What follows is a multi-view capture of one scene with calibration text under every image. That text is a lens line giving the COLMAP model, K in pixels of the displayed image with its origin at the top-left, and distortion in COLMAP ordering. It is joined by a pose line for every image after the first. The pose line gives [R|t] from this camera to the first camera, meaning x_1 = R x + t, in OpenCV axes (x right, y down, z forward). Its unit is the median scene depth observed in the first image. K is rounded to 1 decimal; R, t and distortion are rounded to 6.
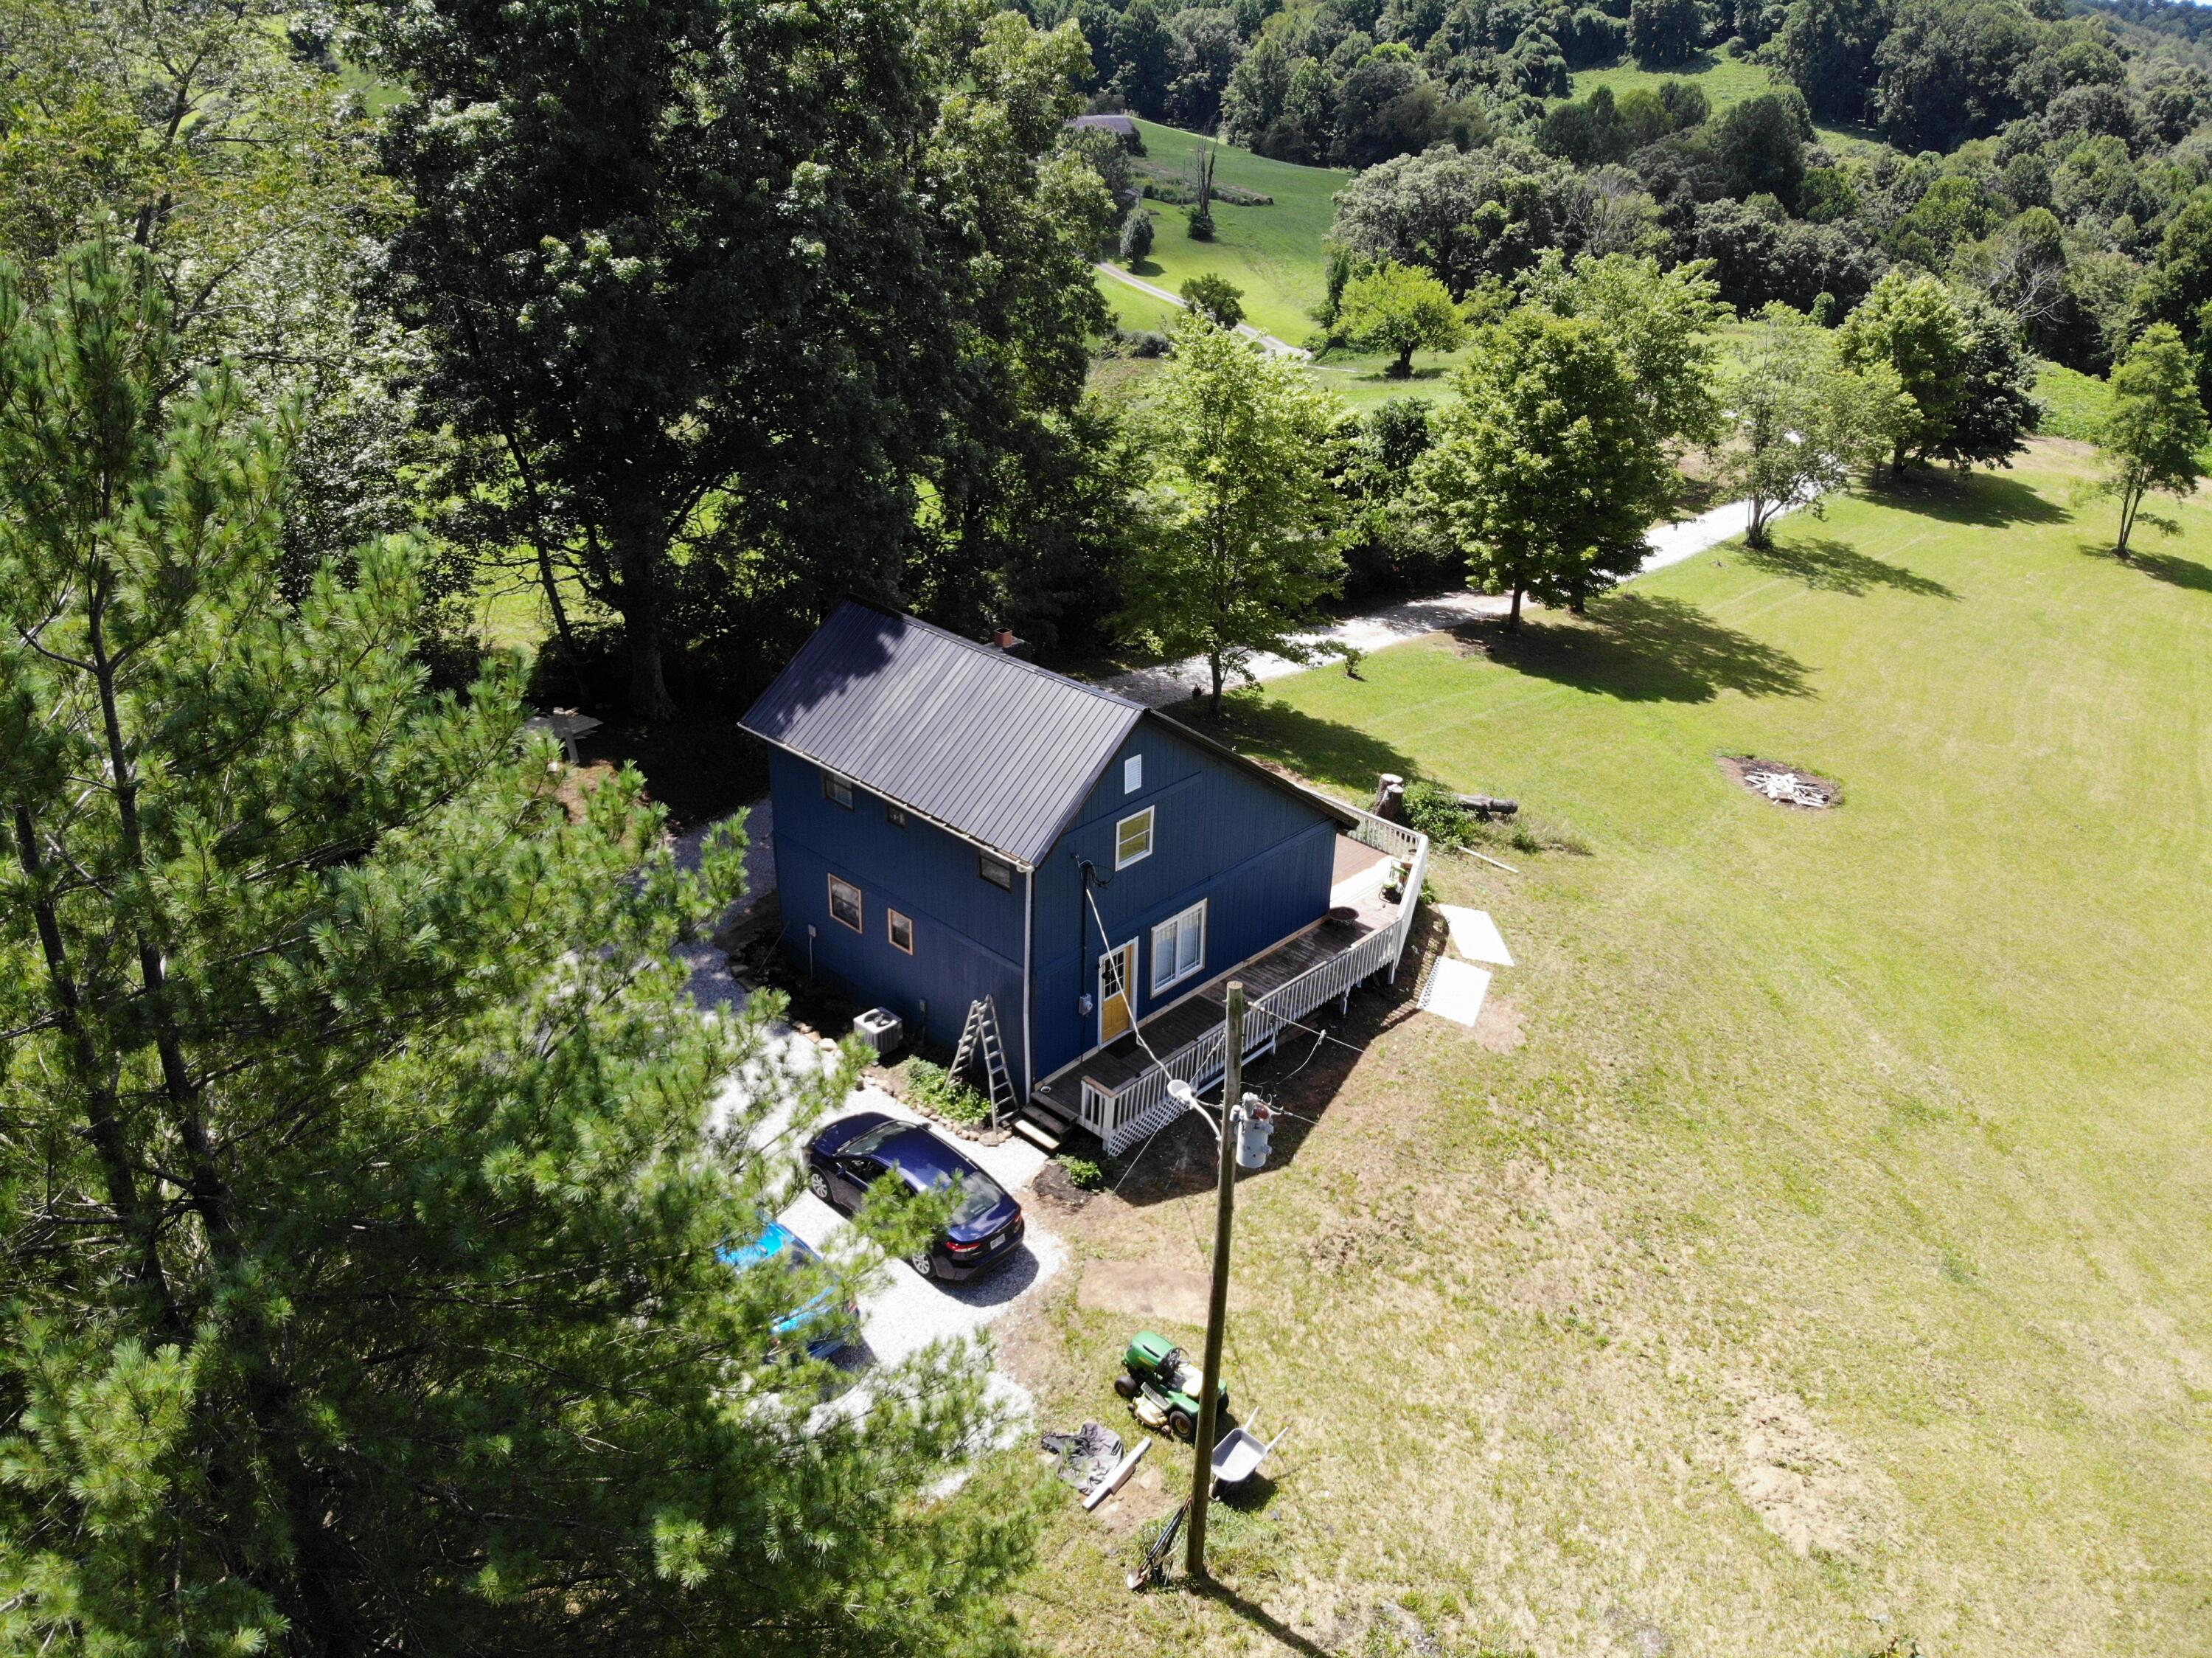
lens RADIAL K [[1634.4, 0, 1096.0], [0, 1634.4, 801.2], [0, 0, 1]] dist [0.023590, -0.125740]
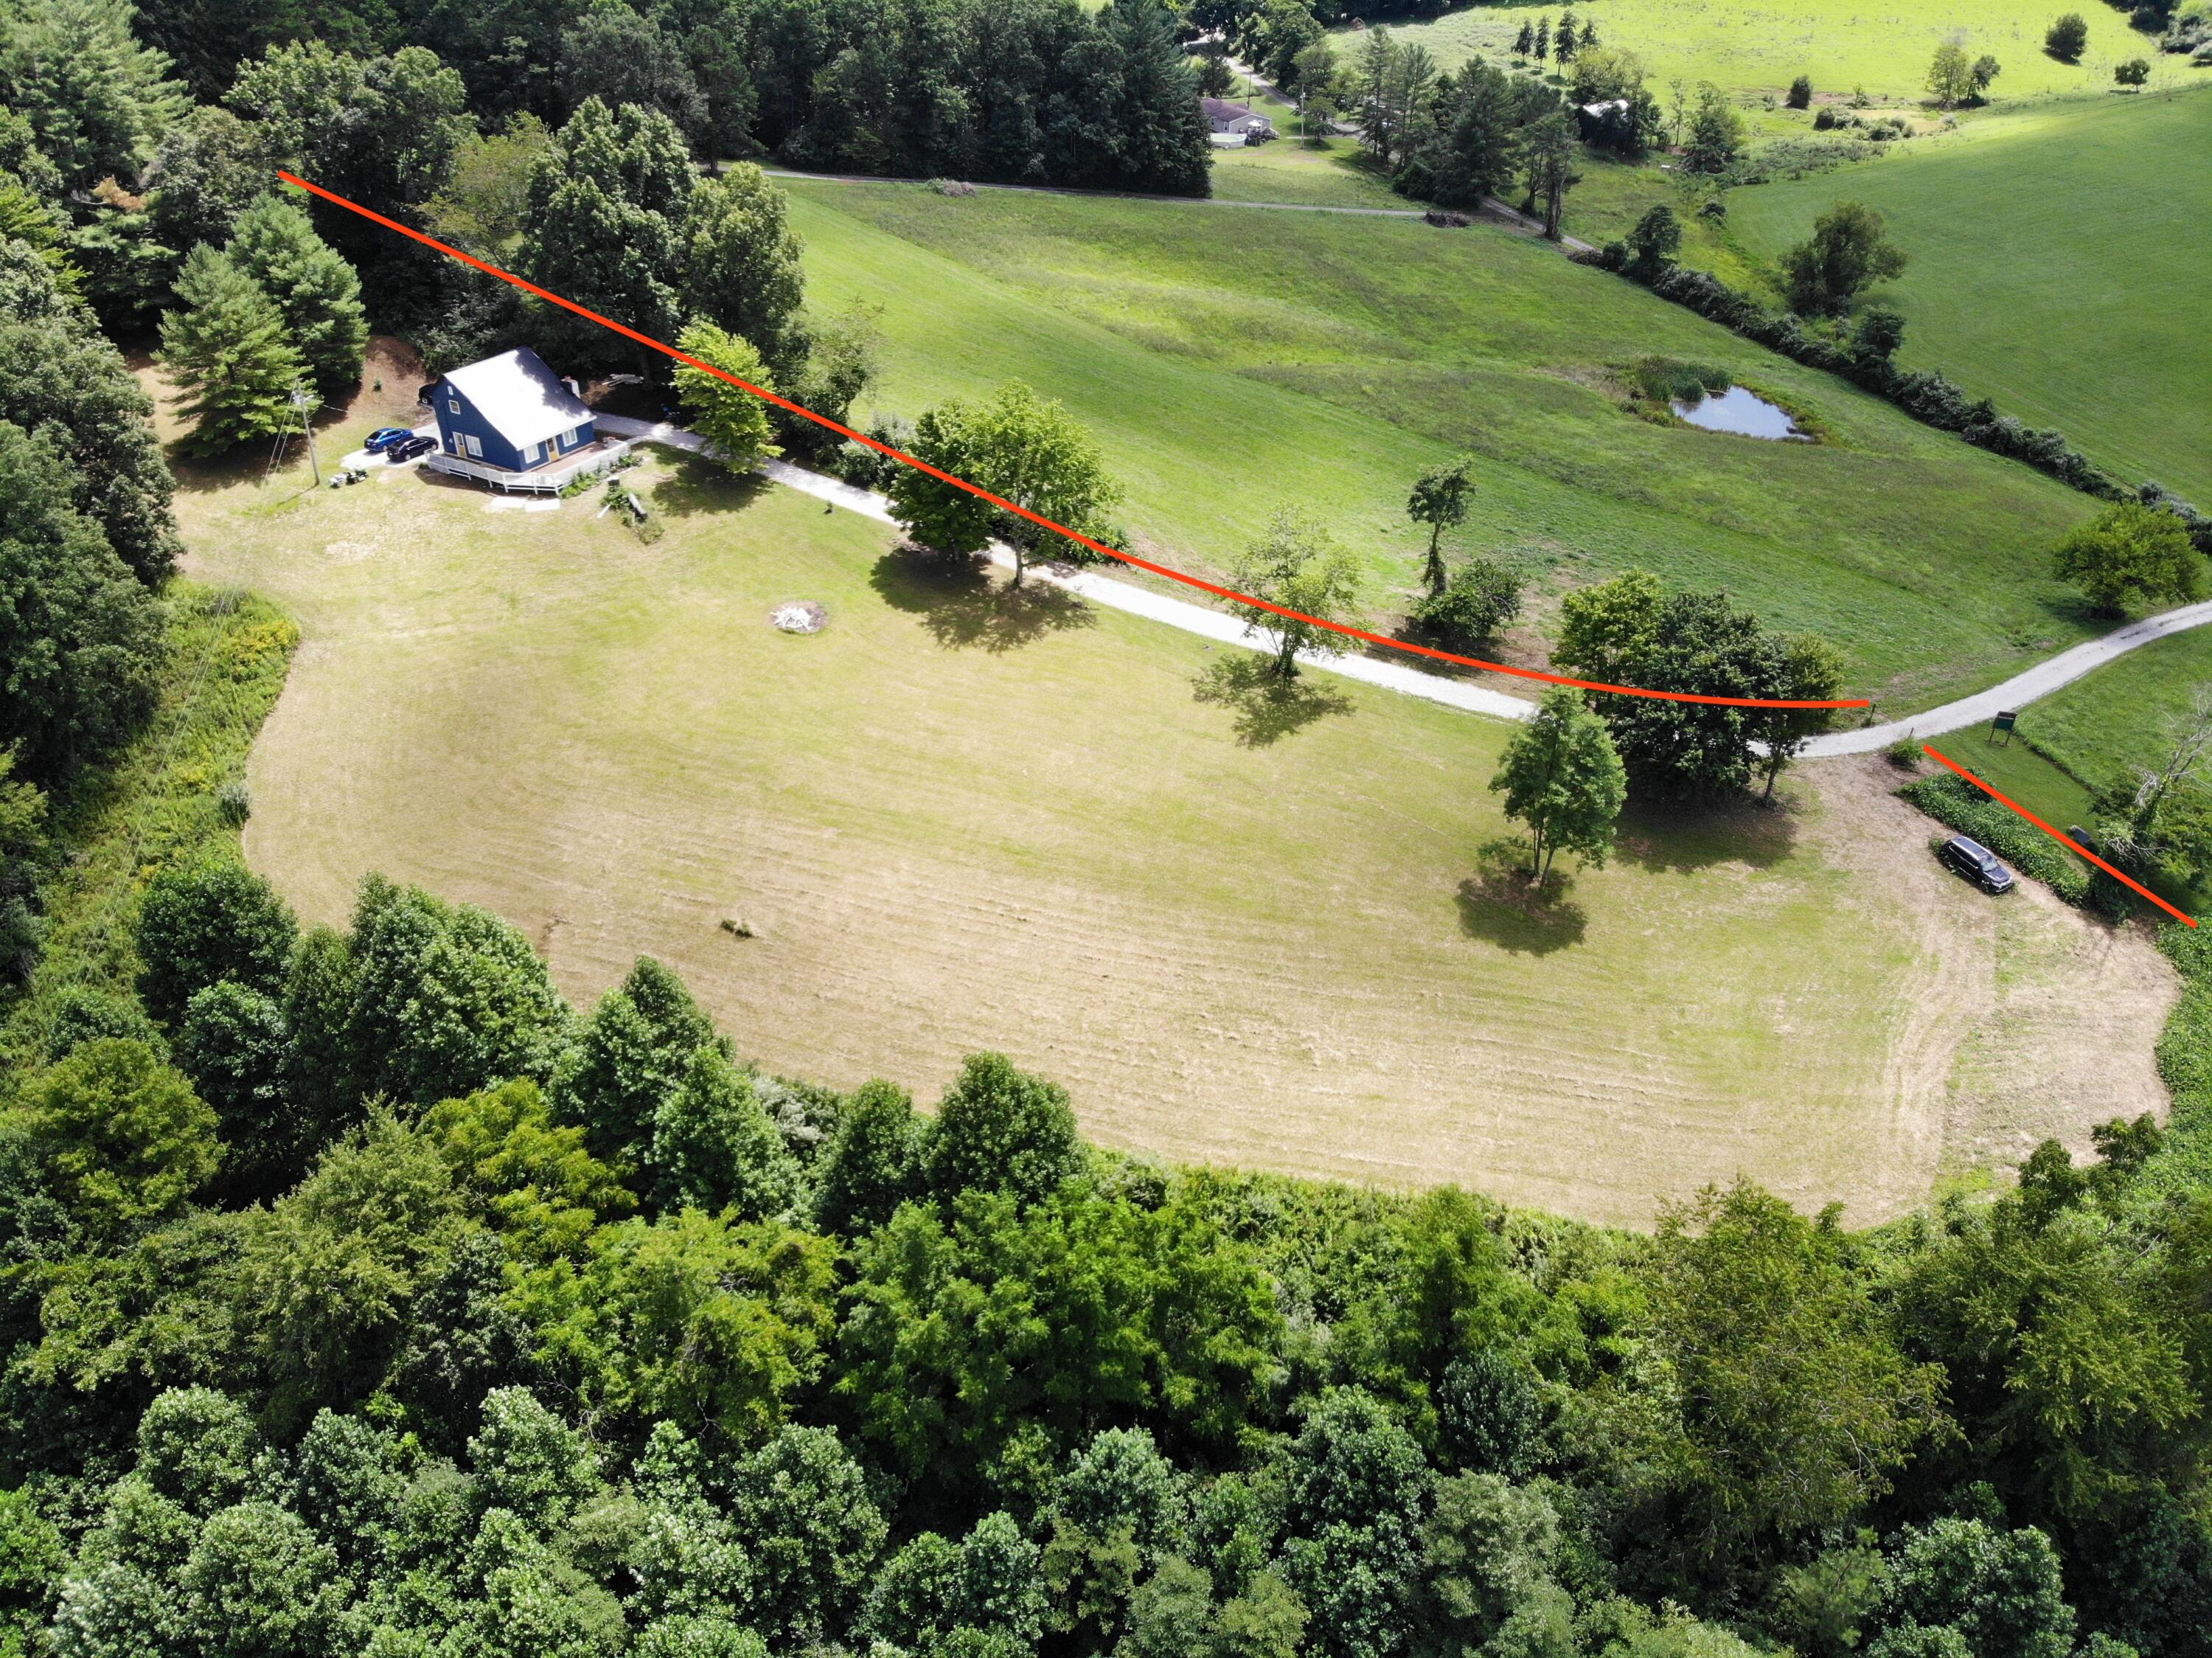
lens RADIAL K [[1618.9, 0, 1100.2], [0, 1618.9, 806.5], [0, 0, 1]] dist [0.027058, -0.125048]
pose [[0.237655, 0.521724, -0.819344, 0.433362], [-0.435287, 0.811276, 0.390329, -0.147804], [0.868358, 0.263886, 0.419903, 0.093533]]
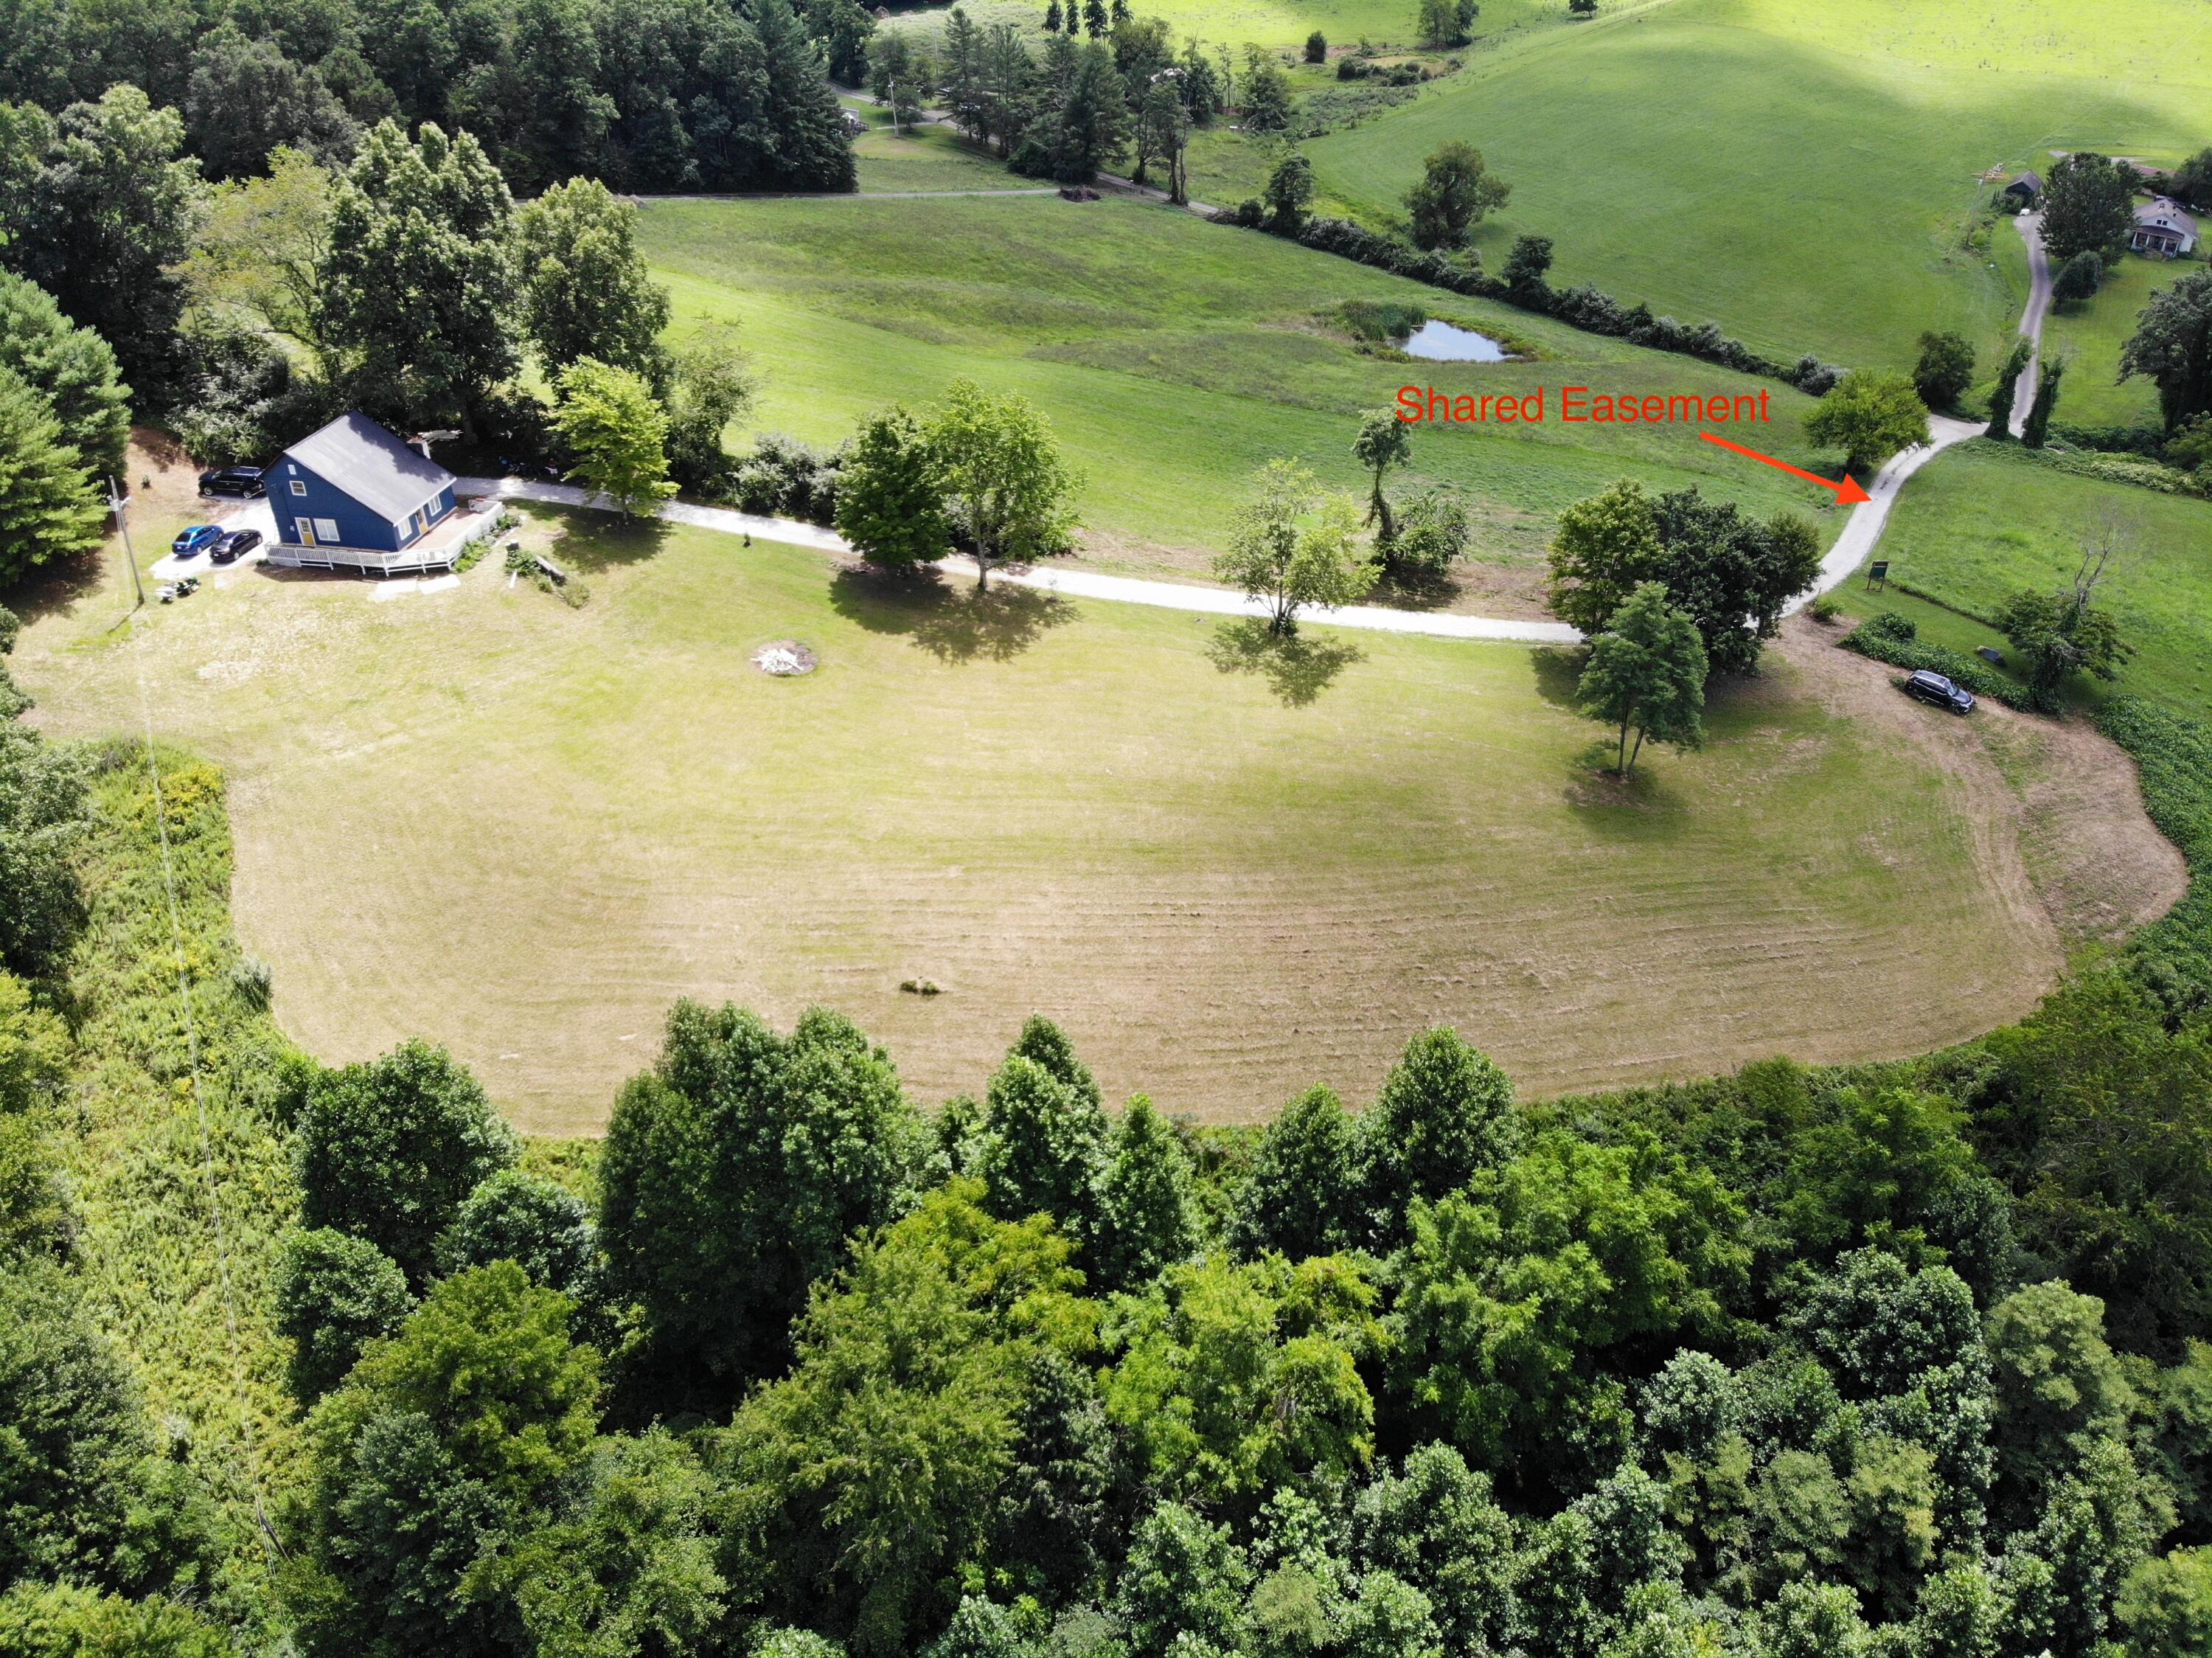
lens RADIAL K [[1634.4, 0, 1096.0], [0, 1634.4, 801.2], [0, 0, 1]] dist [0.023590, -0.125740]
pose [[0.557483, 0.439524, -0.704295, 0.380242], [-0.364179, 0.891845, 0.268302, -0.095455], [0.746047, 0.106916, 0.657254, 0.000433]]
